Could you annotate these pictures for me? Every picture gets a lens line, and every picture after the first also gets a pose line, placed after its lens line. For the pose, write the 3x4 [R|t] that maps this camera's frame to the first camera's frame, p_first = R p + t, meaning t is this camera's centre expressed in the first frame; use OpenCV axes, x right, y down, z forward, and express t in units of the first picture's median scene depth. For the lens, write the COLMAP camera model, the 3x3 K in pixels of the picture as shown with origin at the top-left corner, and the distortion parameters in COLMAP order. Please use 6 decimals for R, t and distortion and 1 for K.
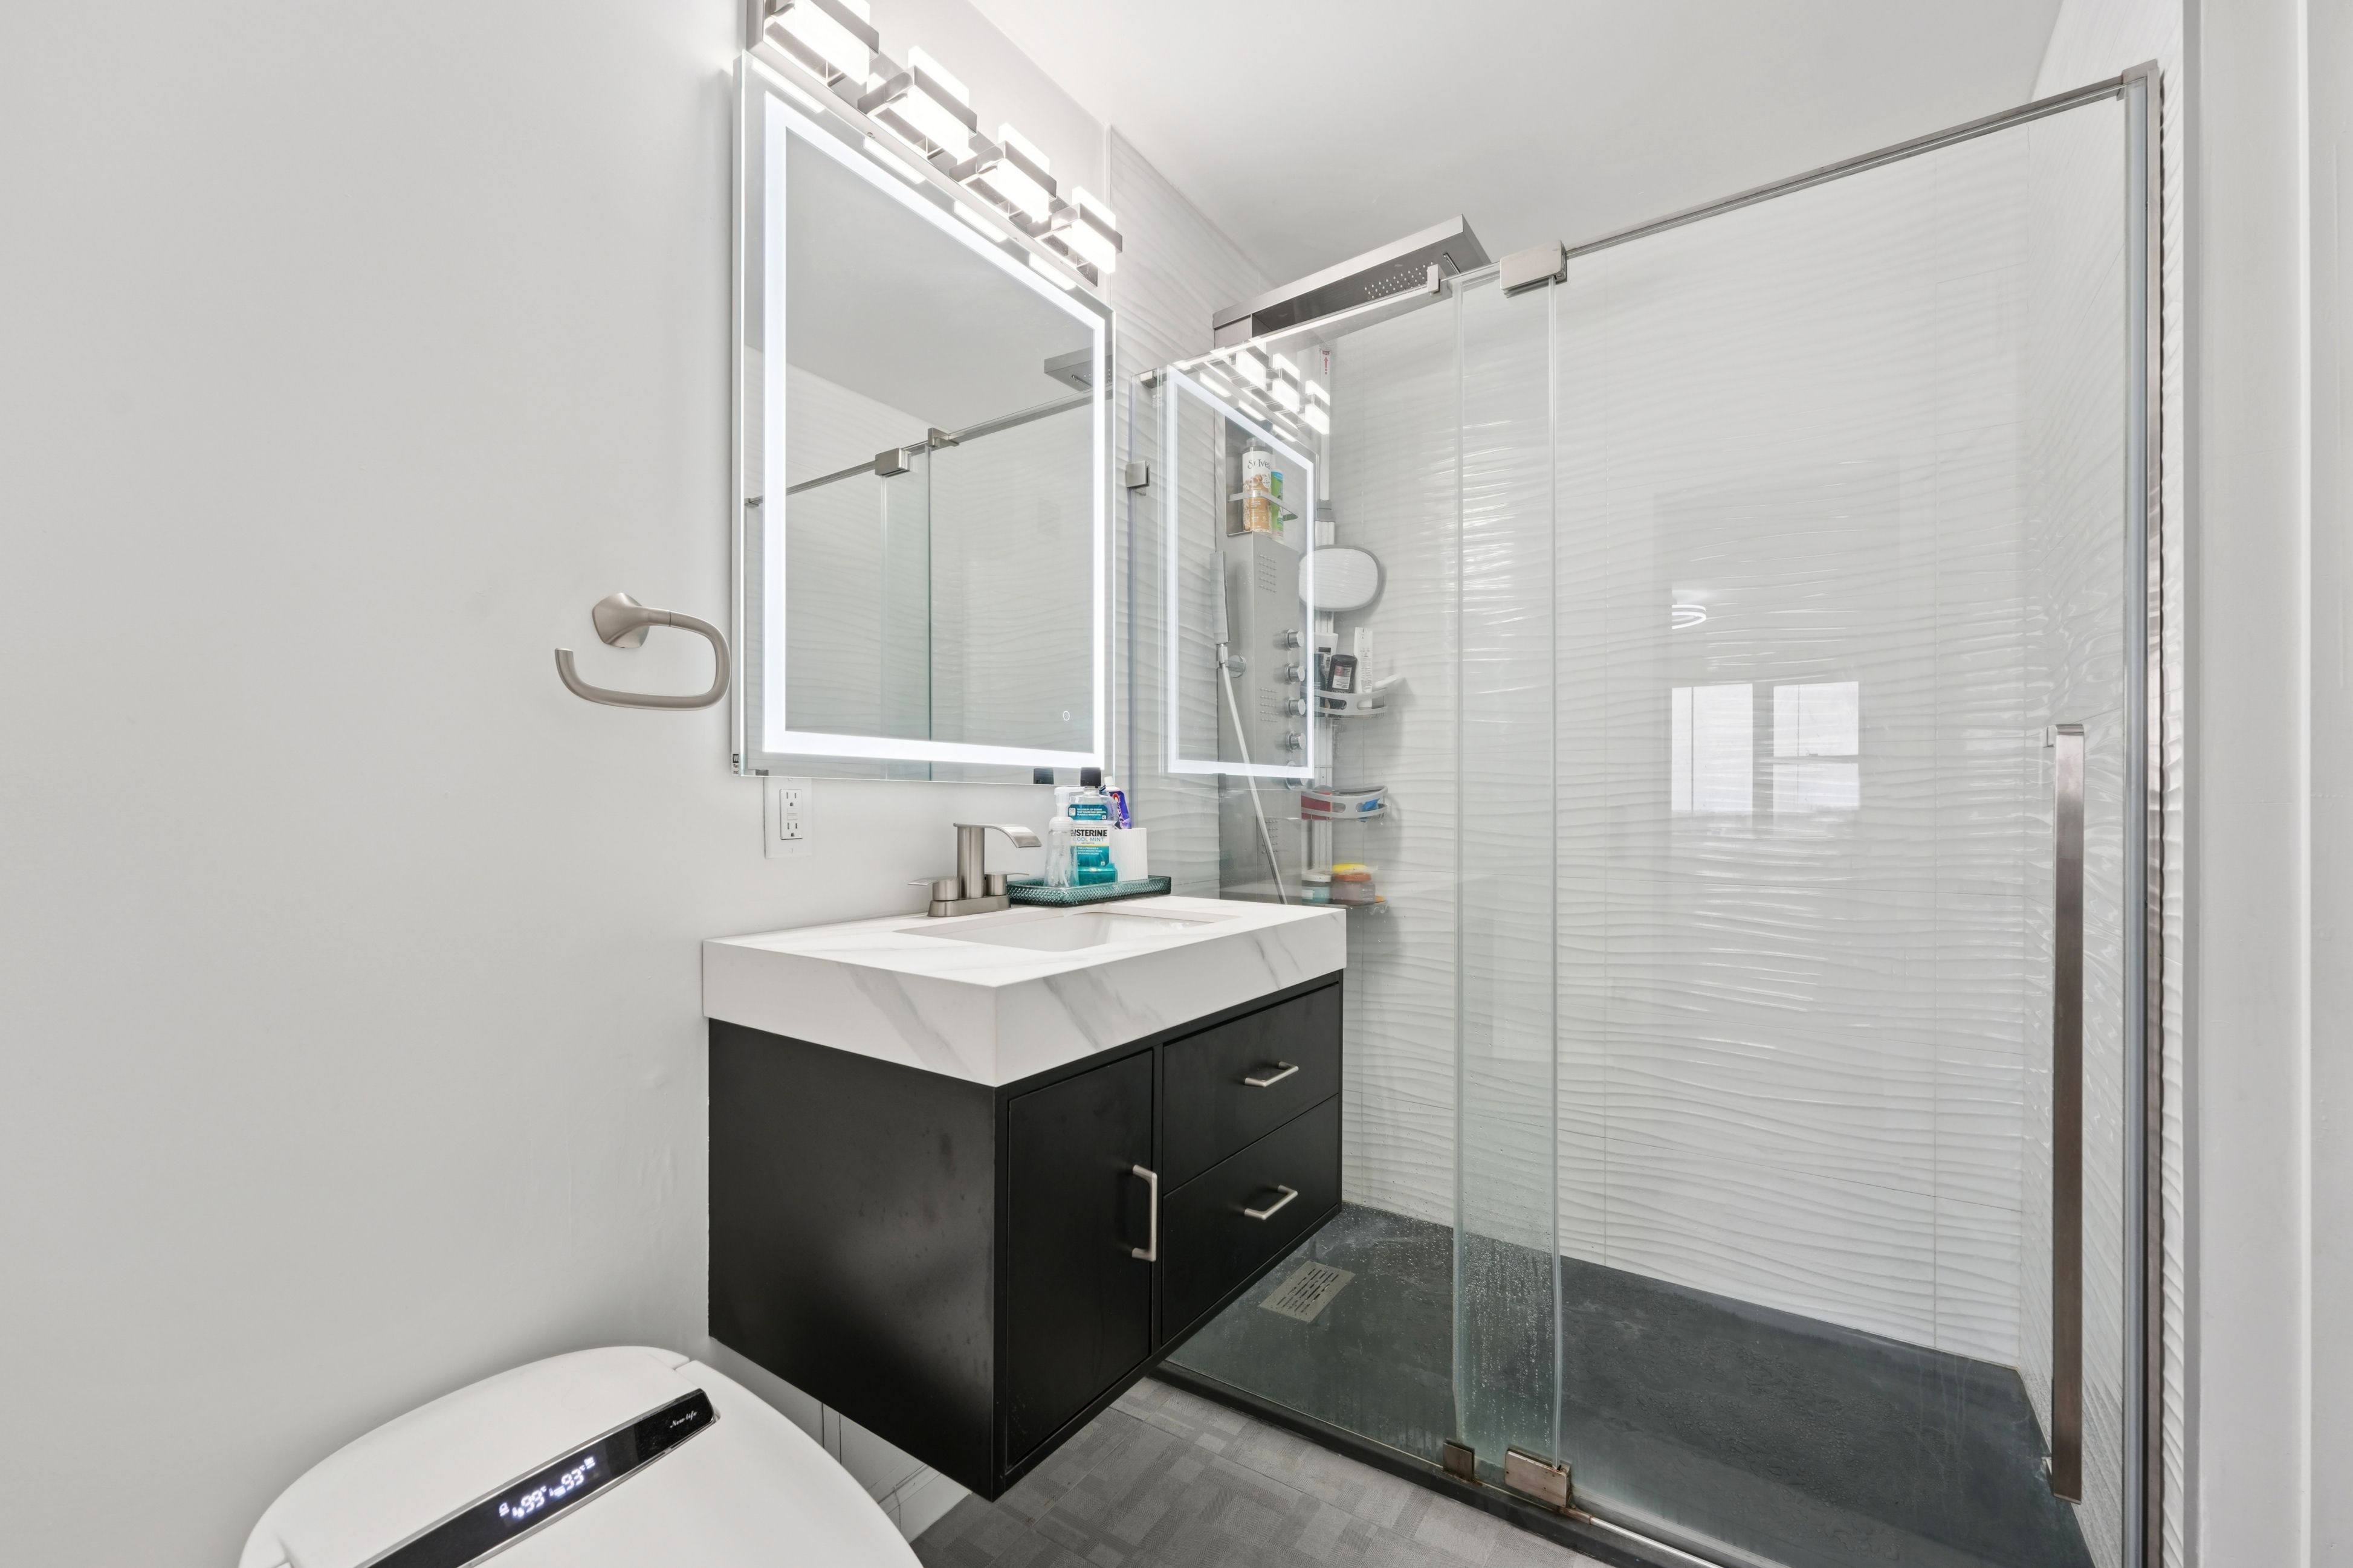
lens RADIAL K [[965.2, 0, 1176.5], [0, 965.2, 784.0], [0, 0, 1]] dist [-0.009183, 0.000121]
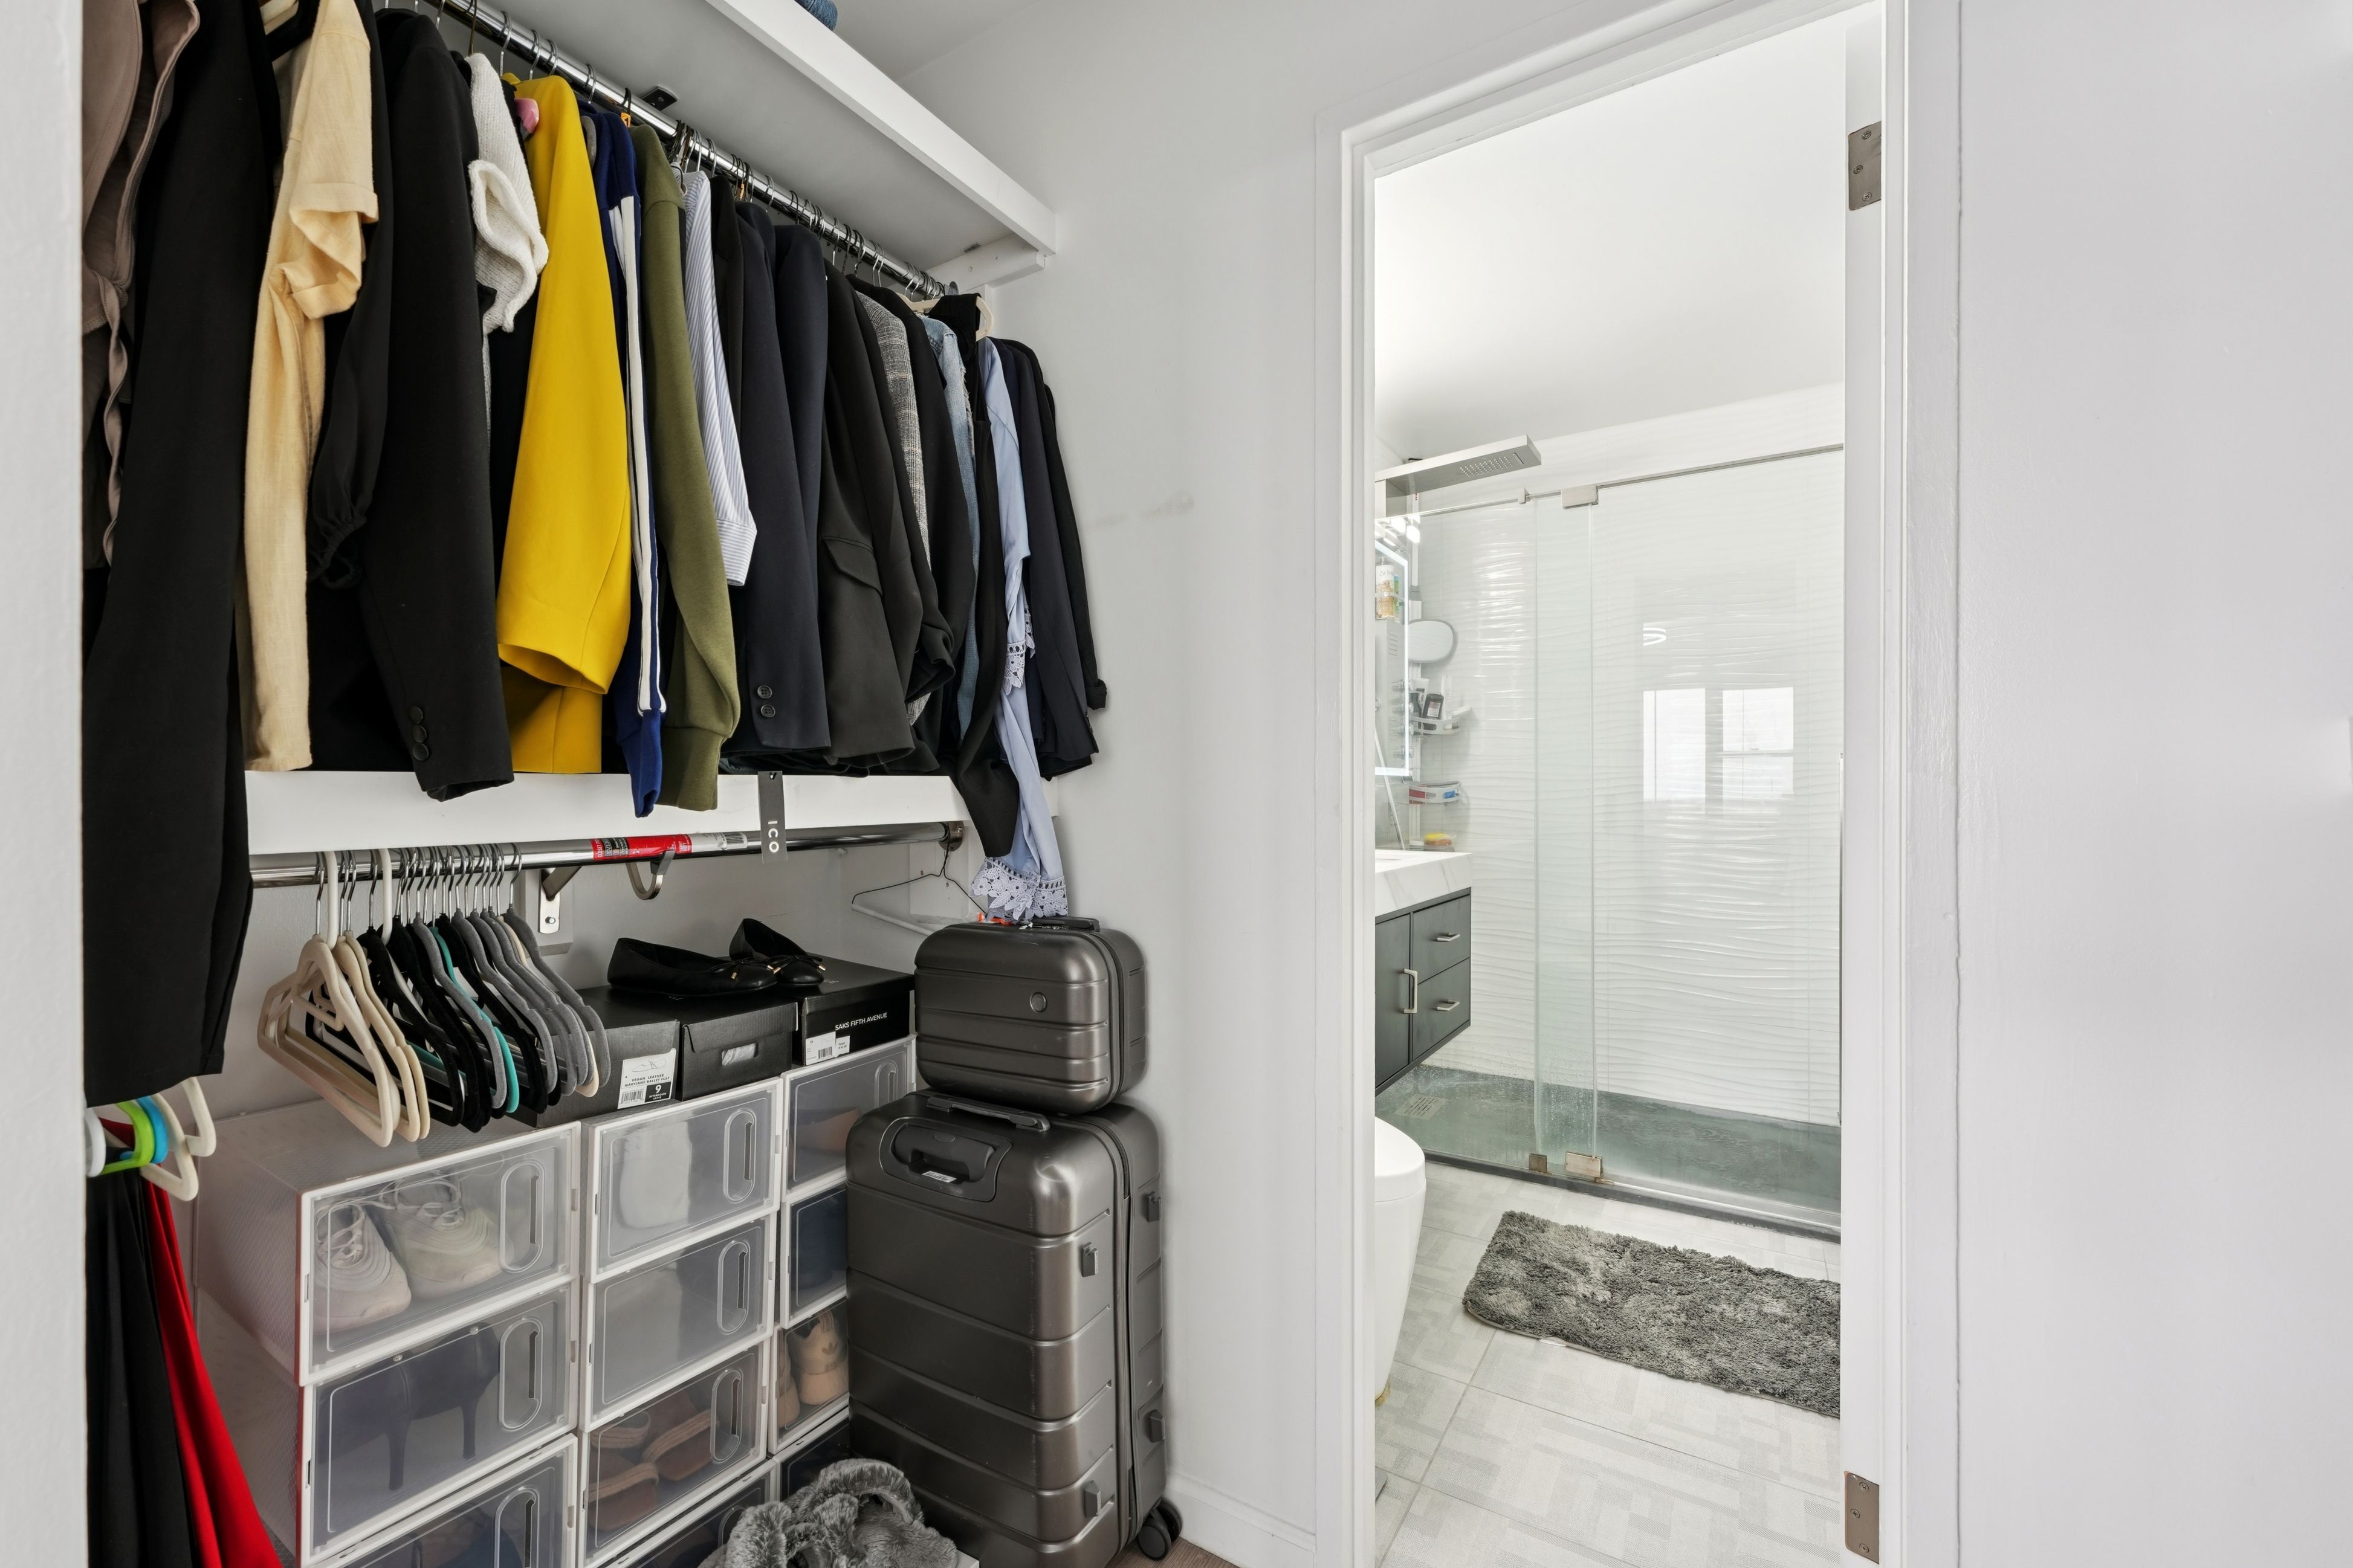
lens RADIAL K [[961.4, 0, 1176.5], [0, 961.4, 784.0], [0, 0, 1]] dist [-0.021883, 0.000655]
pose [[0.999471, -0.007538, 0.031643, -0.267741], [0.007322, 0.999949, 0.006950, -0.007011], [-0.031693, -0.006715, 0.999475, -0.465138]]
